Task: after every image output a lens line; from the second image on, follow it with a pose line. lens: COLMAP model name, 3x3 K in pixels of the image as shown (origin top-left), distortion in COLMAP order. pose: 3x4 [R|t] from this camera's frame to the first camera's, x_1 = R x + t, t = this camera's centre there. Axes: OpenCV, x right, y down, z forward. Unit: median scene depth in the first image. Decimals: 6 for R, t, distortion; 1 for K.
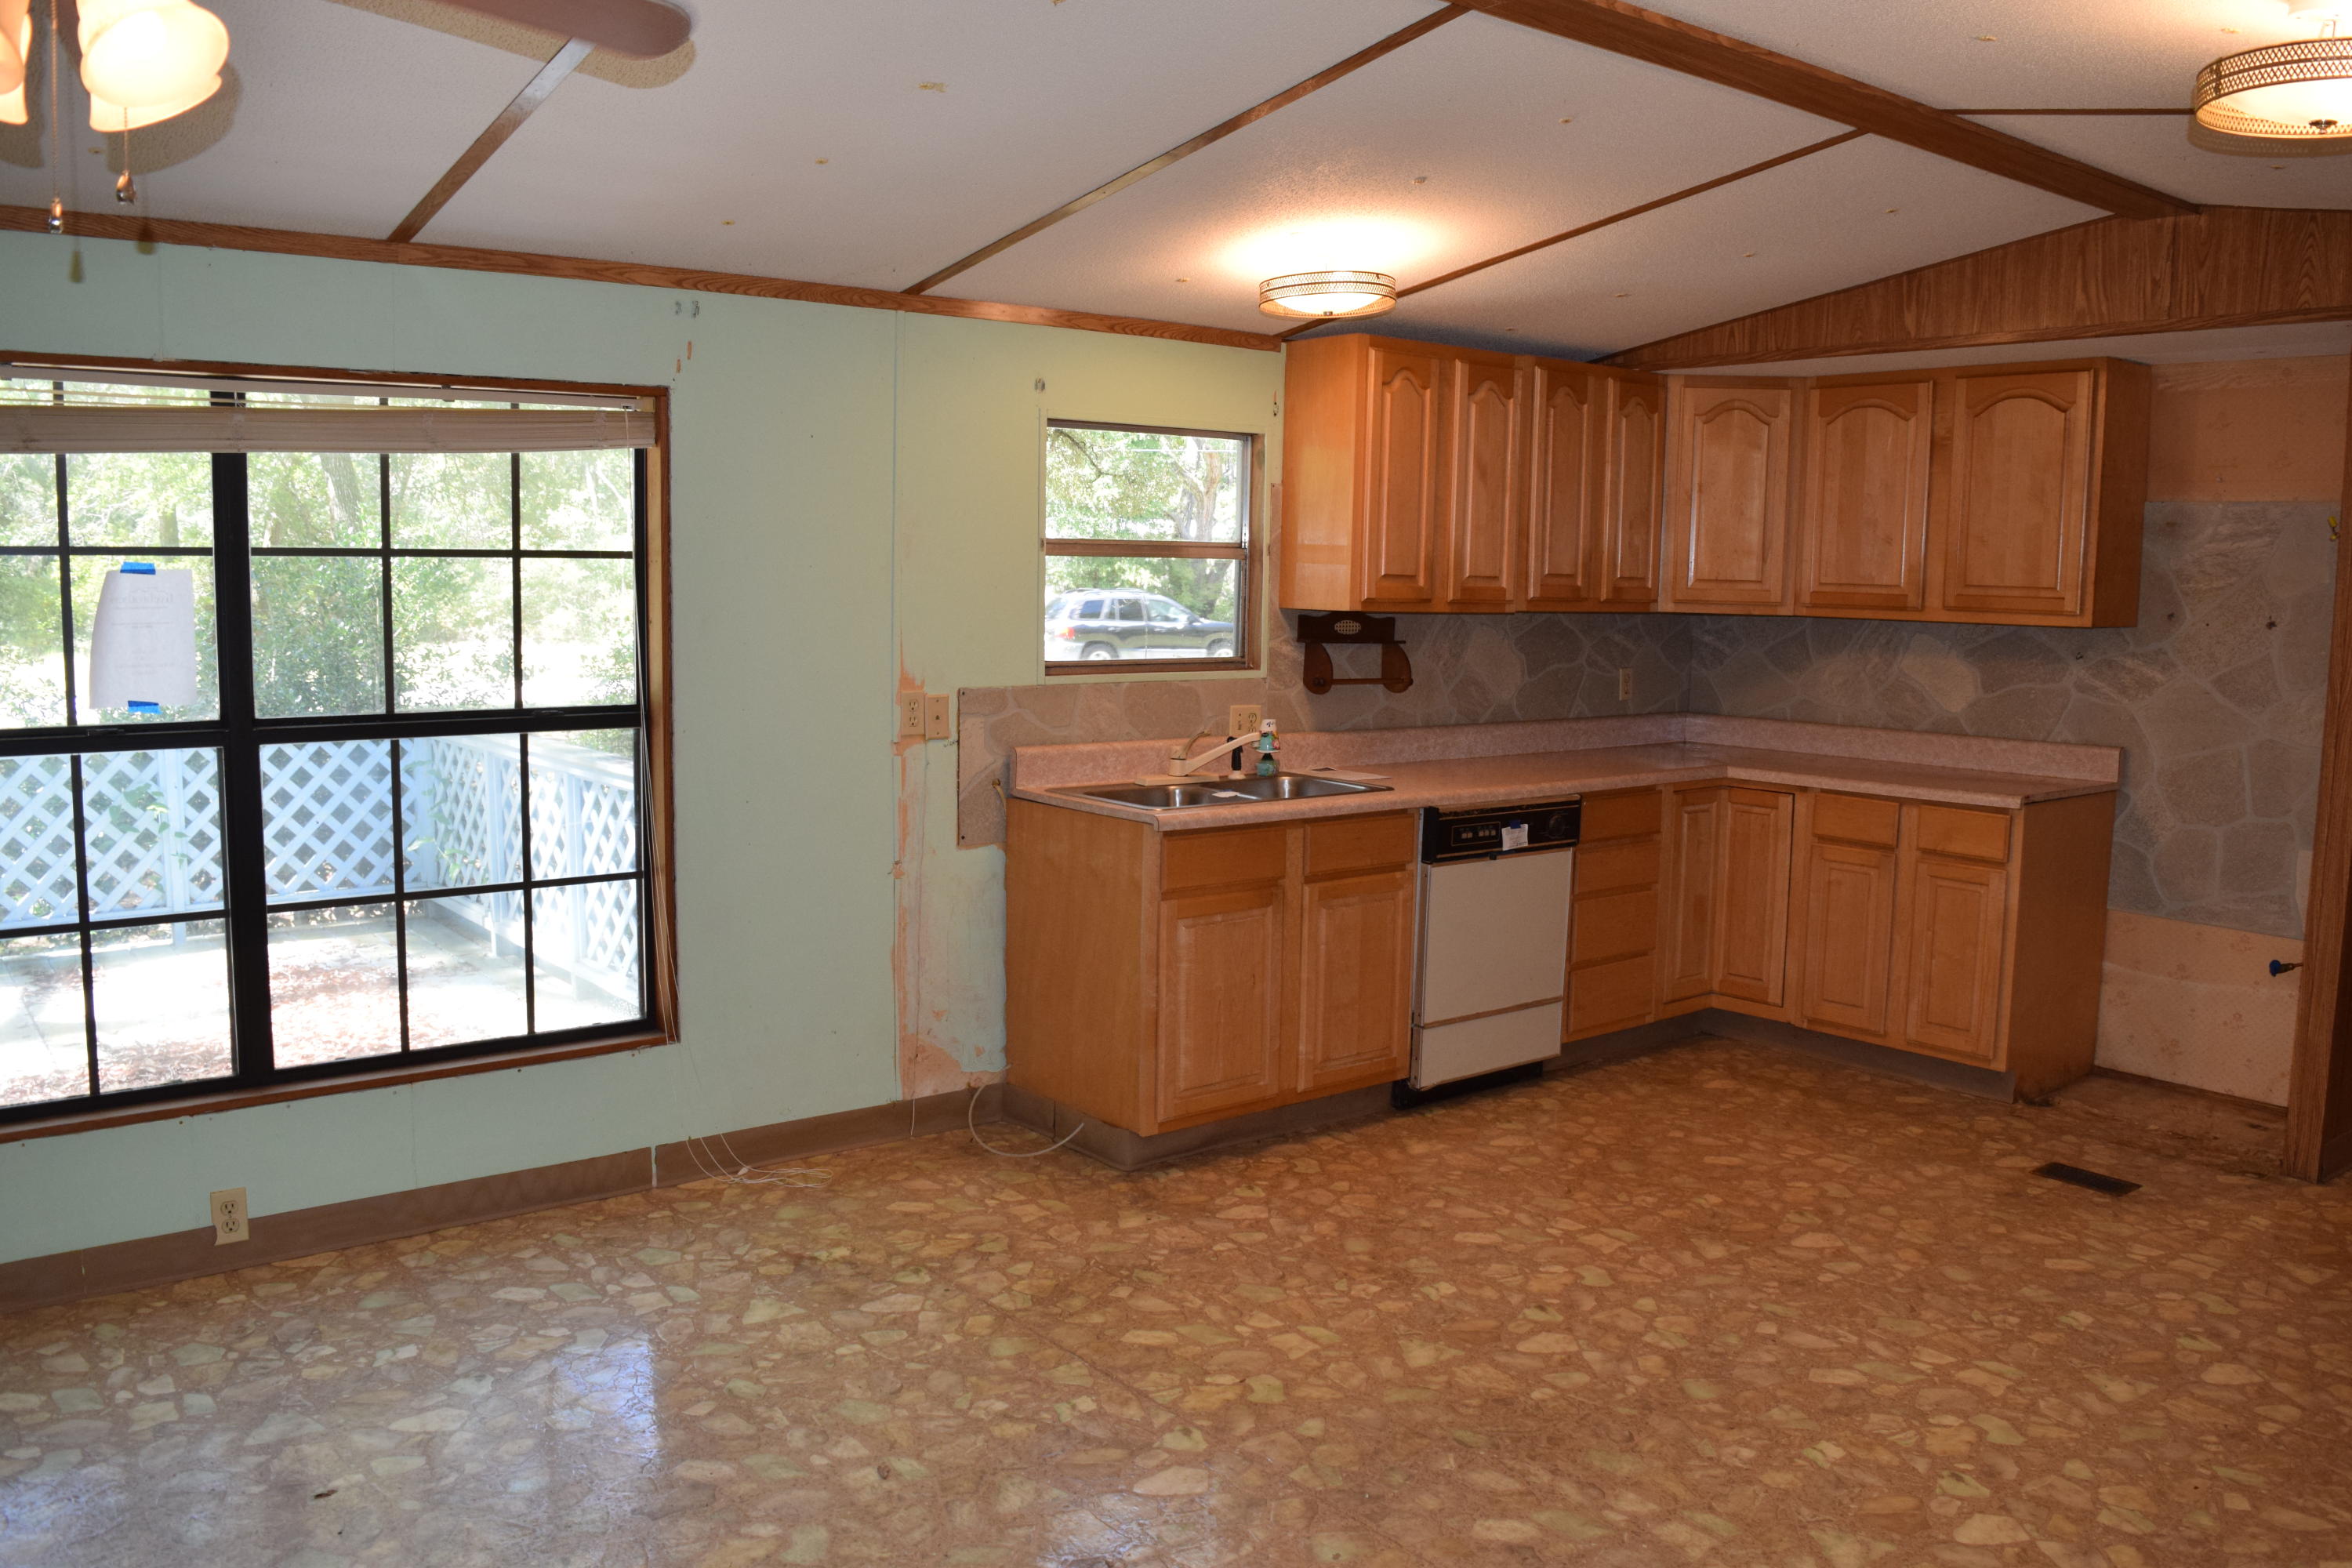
lens RADIAL K [[1845.9, 0, 1180.0], [0, 1845.9, 786.2], [0, 0, 1]] dist [-0.096308, 0.024846]
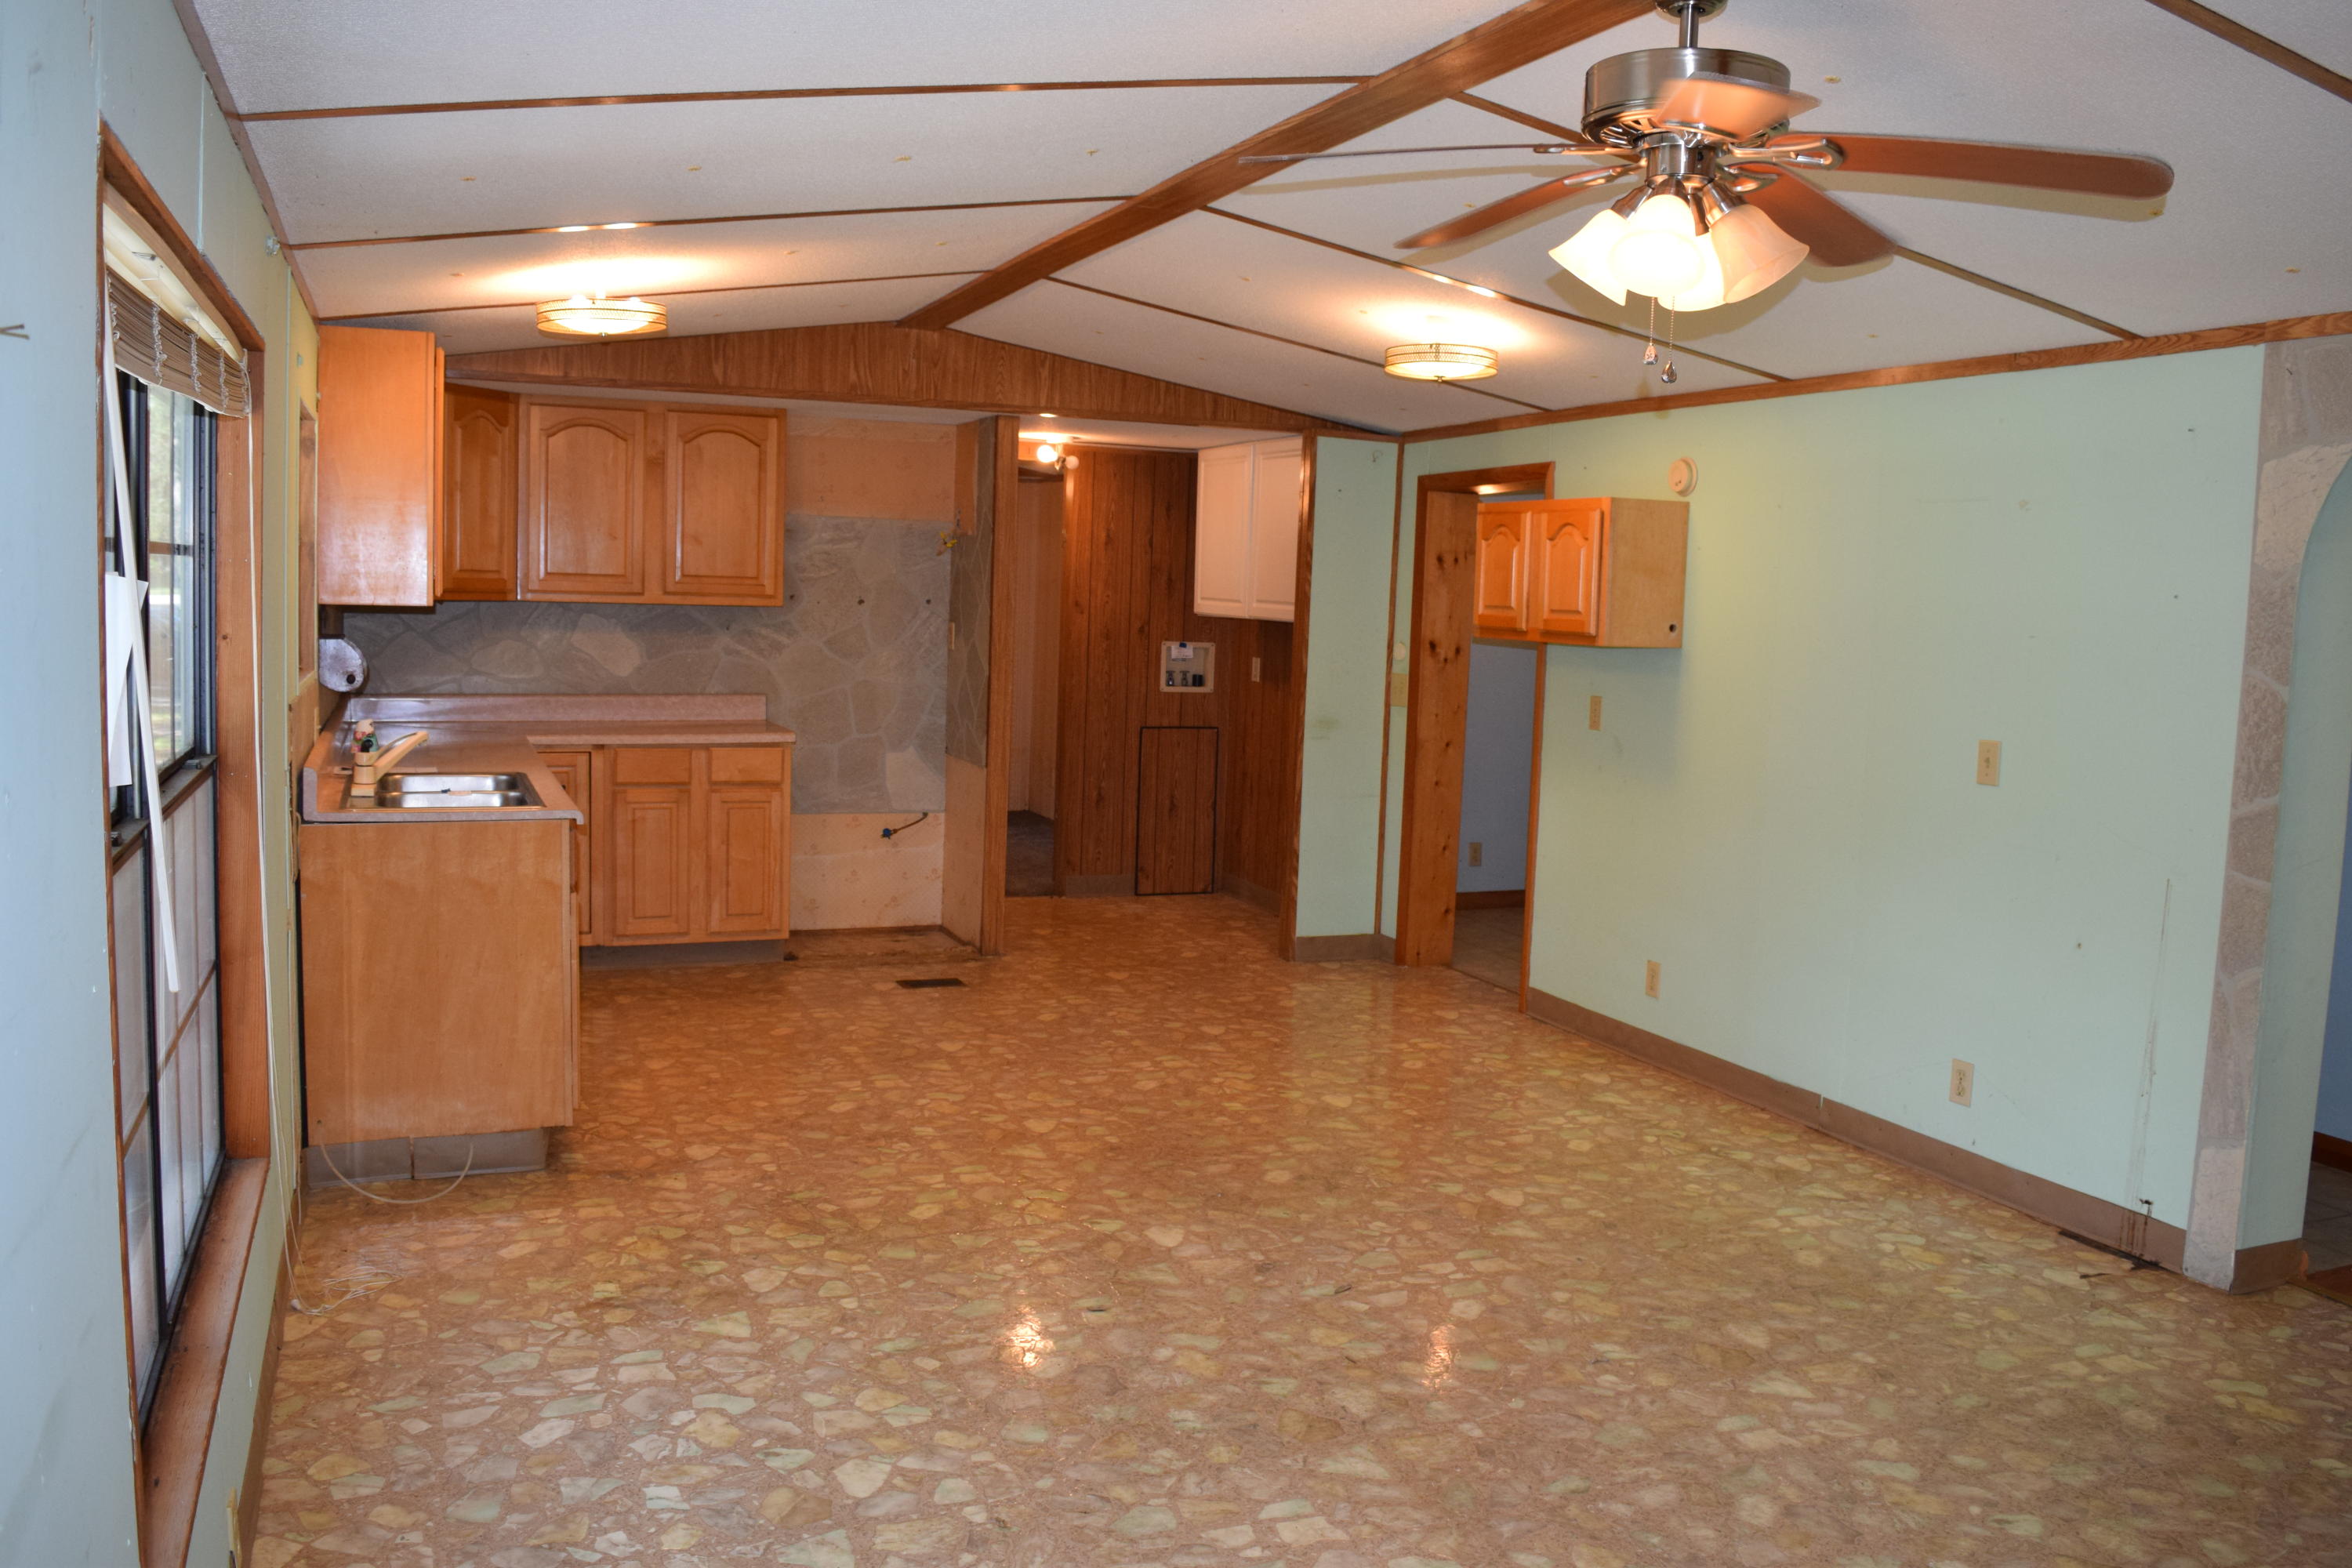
lens RADIAL K [[1845.9, 0, 1180.7], [0, 1845.9, 777.0], [0, 0, 1]] dist [-0.096308, 0.024846]
pose [[0.268575, -0.102450, 0.957795, -1.000827], [0.085893, 0.992914, 0.082121, -0.063229], [-0.959422, 0.060212, 0.275472, 0.440184]]
